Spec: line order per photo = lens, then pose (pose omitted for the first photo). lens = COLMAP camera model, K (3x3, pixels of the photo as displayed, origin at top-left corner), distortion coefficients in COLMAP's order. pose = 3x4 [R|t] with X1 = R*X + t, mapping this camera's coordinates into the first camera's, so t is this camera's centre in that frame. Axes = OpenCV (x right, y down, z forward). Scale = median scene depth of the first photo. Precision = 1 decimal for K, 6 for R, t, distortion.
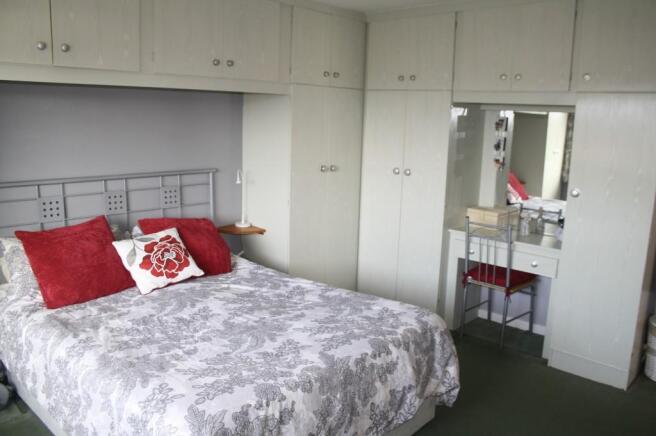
lens RADIAL K [[539.3, 0, 334.2], [0, 539.3, 222.3], [0, 0, 1]] dist [-0.127233, 0.089181]
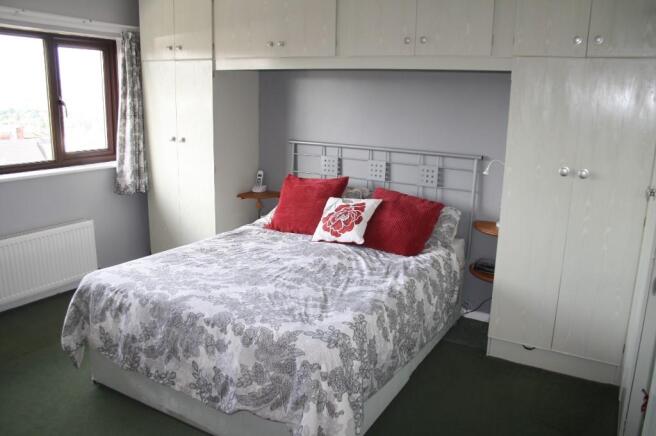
lens RADIAL K [[539.3, 0, 334.1], [0, 539.3, 217.5], [0, 0, 1]] dist [-0.127233, 0.089181]
pose [[0.235271, 0.197974, -0.951553, 0.883986], [-0.205238, 0.967078, 0.150459, -0.121181], [0.950013, 0.159896, 0.268157, 0.772980]]
